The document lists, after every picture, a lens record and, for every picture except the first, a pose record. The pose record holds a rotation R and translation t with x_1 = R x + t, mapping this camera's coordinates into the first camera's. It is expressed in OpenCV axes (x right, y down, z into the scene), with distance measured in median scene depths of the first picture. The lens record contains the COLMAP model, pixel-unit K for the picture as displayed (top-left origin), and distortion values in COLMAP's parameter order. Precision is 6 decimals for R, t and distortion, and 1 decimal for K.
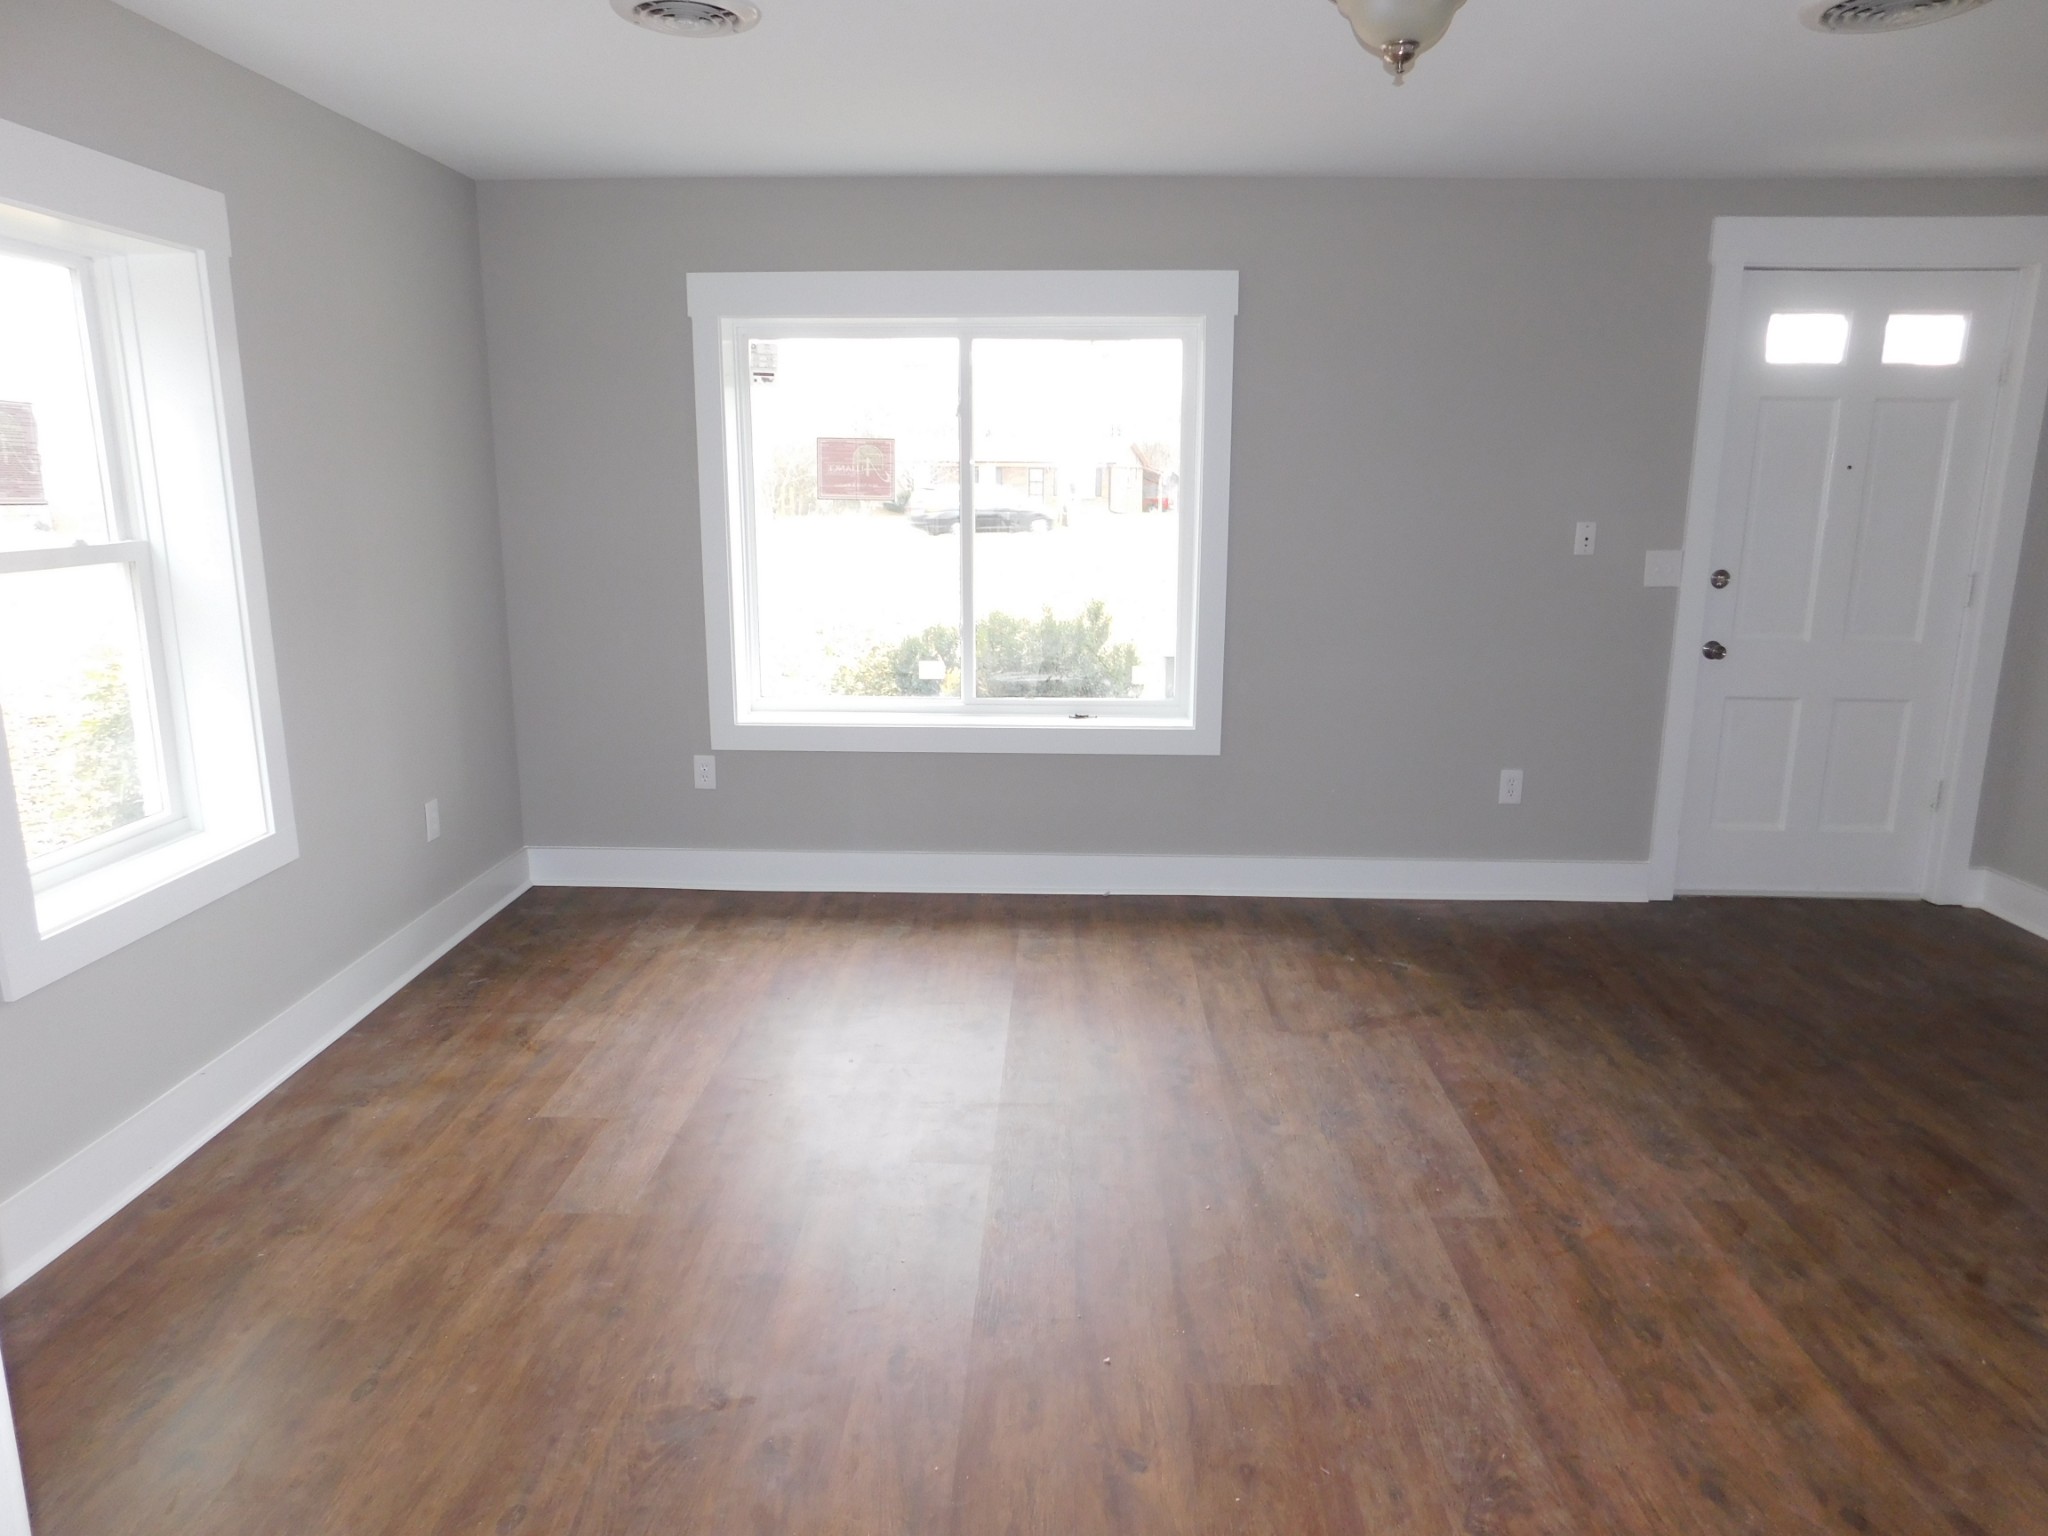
lens RADIAL K [[1351.5, 0, 1020.0], [0, 1351.5, 769.5], [0, 0, 1]] dist [-0.065477, 0.048448]
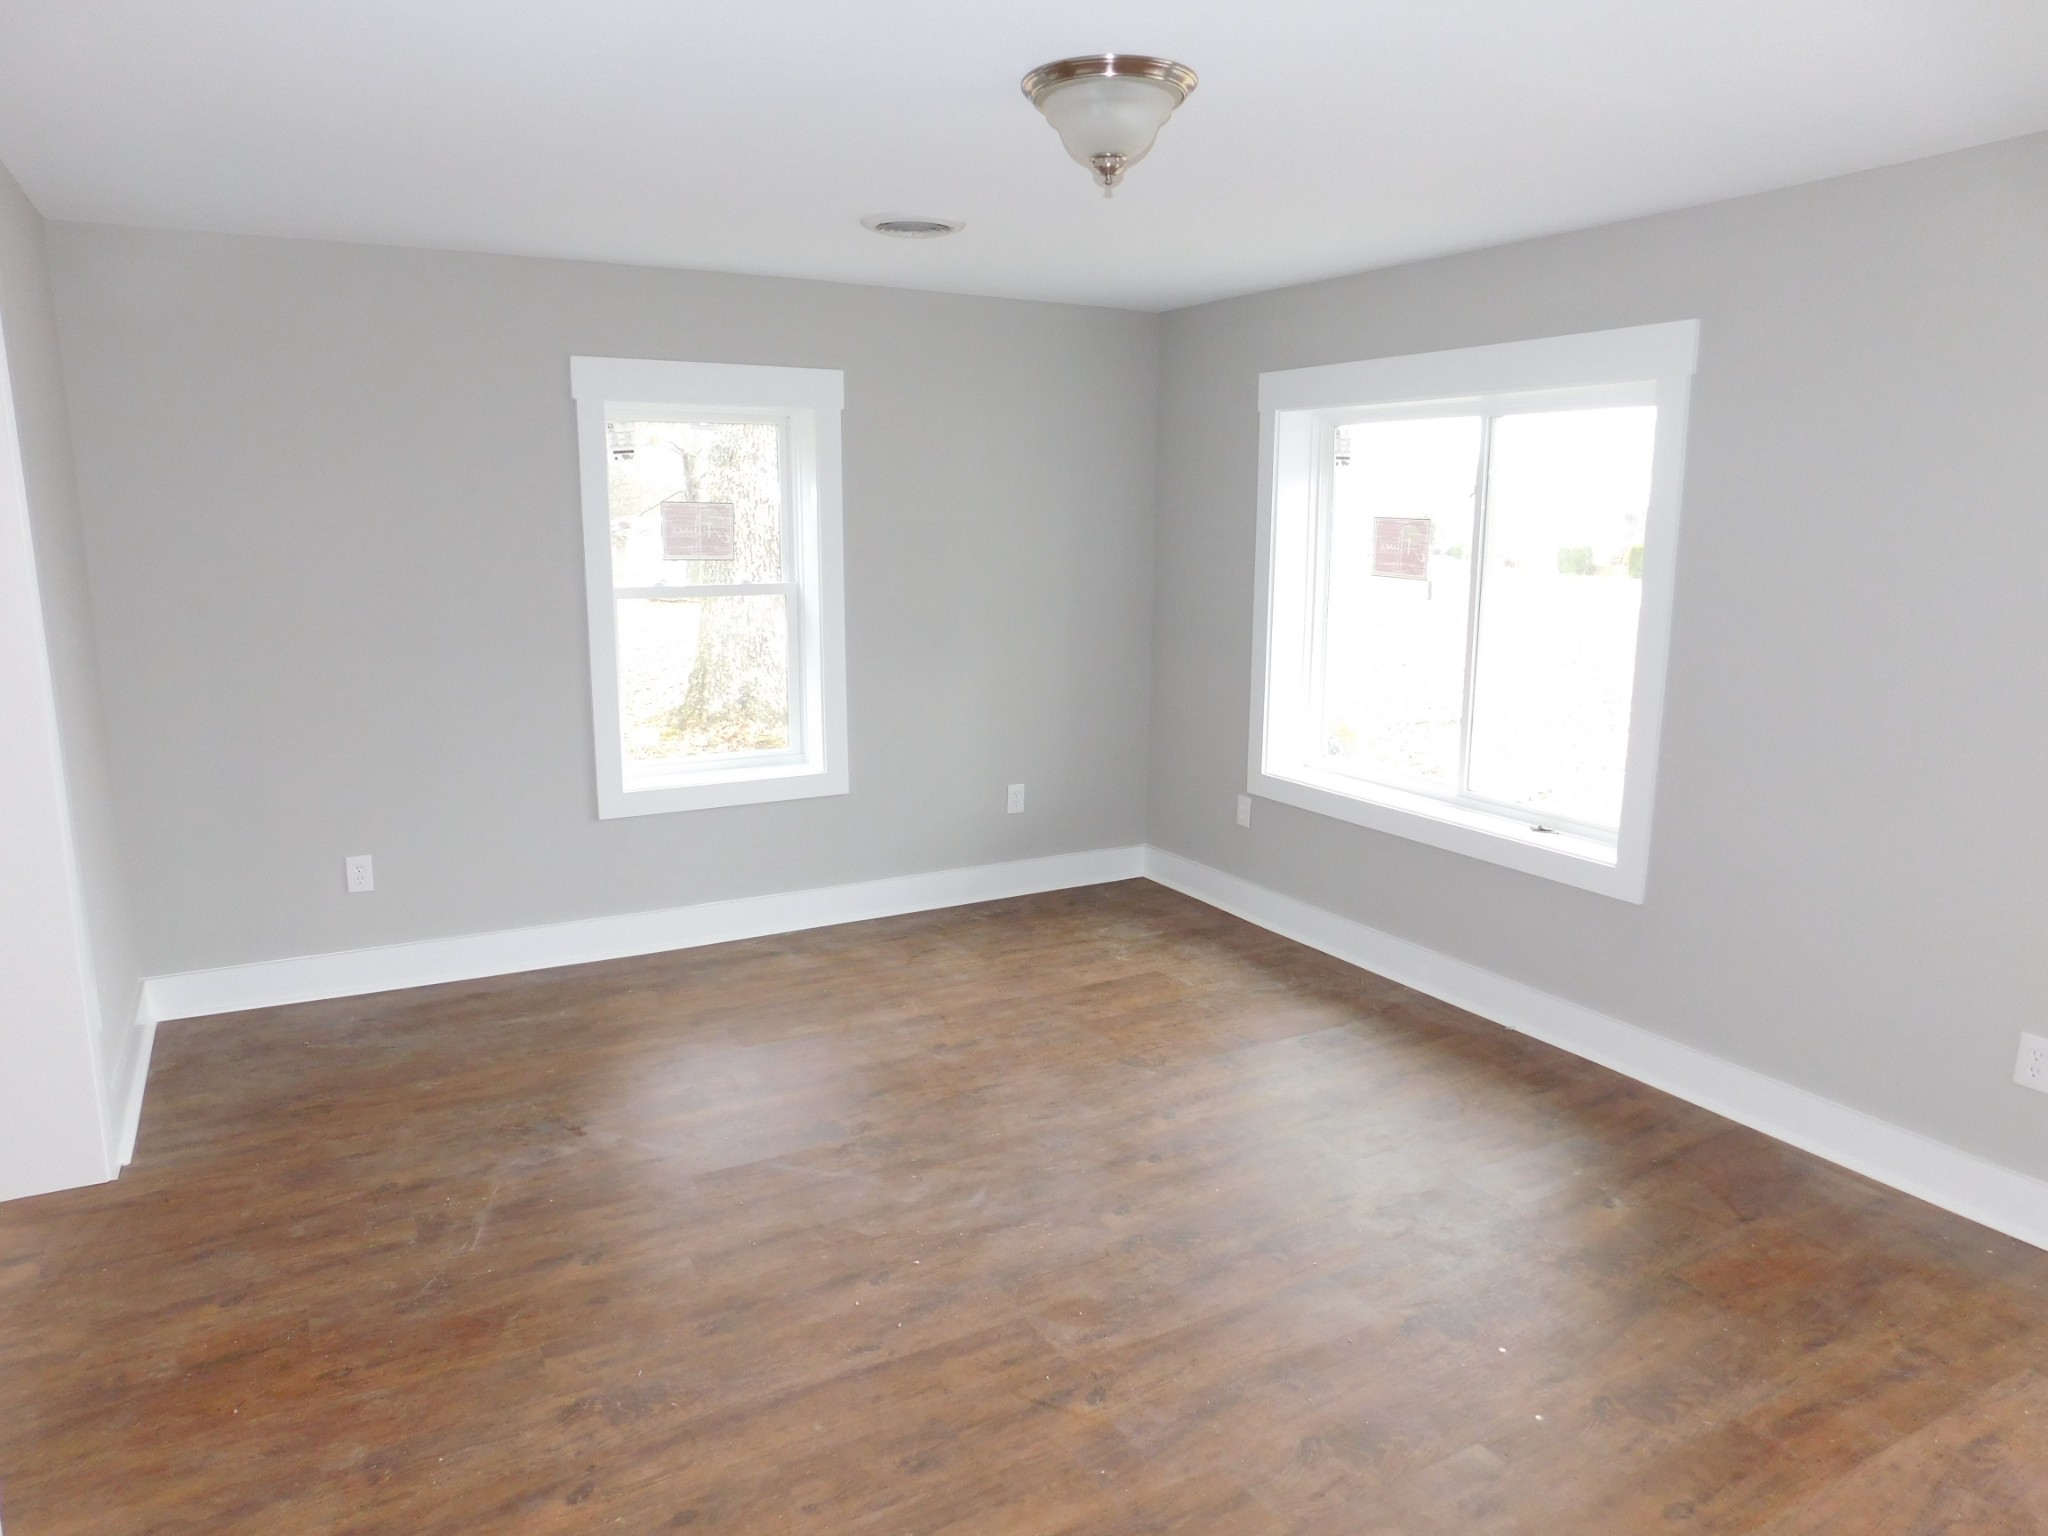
lens RADIAL K [[1351.5, 0, 1020.0], [0, 1351.5, 769.5], [0, 0, 1]] dist [-0.065477, 0.048448]
pose [[0.524209, 0.161121, -0.836209, 0.686853], [-0.189642, 0.979368, 0.069822, -0.085693], [0.830205, 0.121979, 0.543949, 0.259353]]
